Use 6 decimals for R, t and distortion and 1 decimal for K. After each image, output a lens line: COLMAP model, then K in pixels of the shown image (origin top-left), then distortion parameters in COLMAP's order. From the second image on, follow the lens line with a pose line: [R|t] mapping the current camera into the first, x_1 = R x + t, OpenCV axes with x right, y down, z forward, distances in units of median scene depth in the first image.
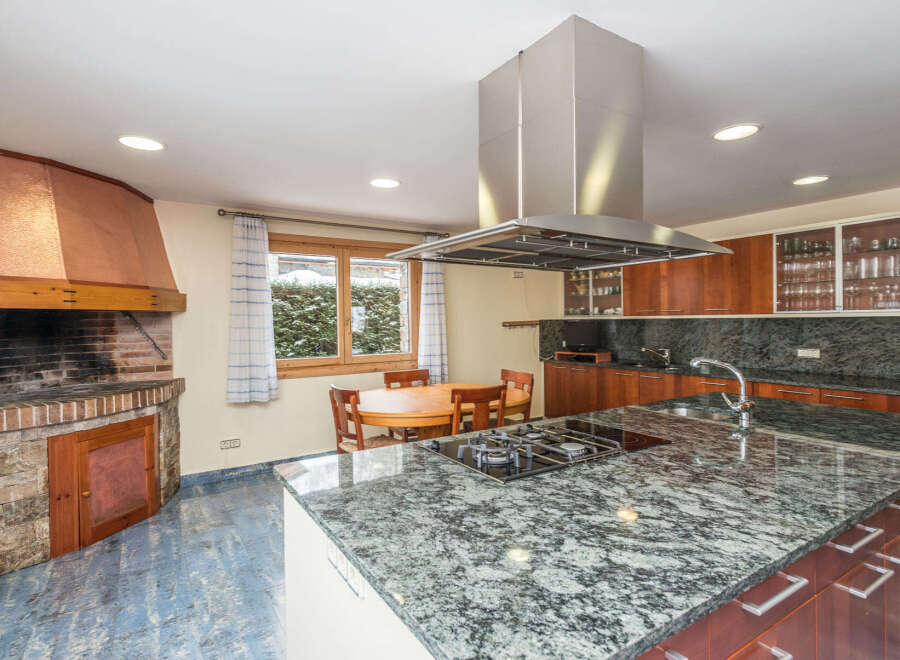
lens RADIAL K [[488.8, 0, 451.2], [0, 488.8, 327.8], [0, 0, 1]] dist [0.010694, -0.001006]
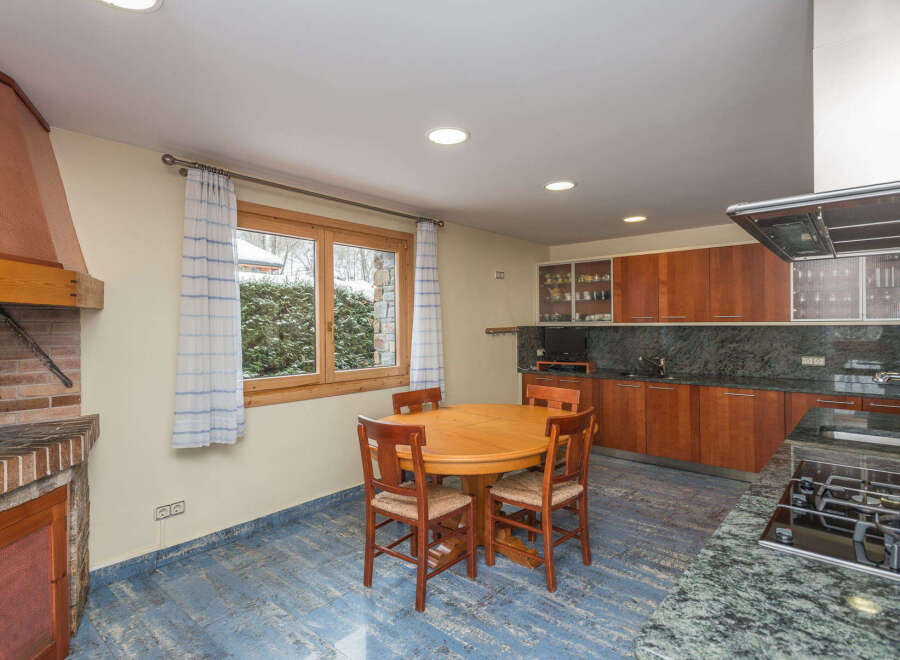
lens RADIAL K [[488.8, 0, 451.2], [0, 488.8, 327.8], [0, 0, 1]] dist [0.010694, -0.001006]
pose [[0.959493, 0.005305, 0.281683, -0.265559], [-0.001468, 0.999903, -0.013832, -0.001145], [-0.281729, 0.012858, 0.959408, 0.243572]]
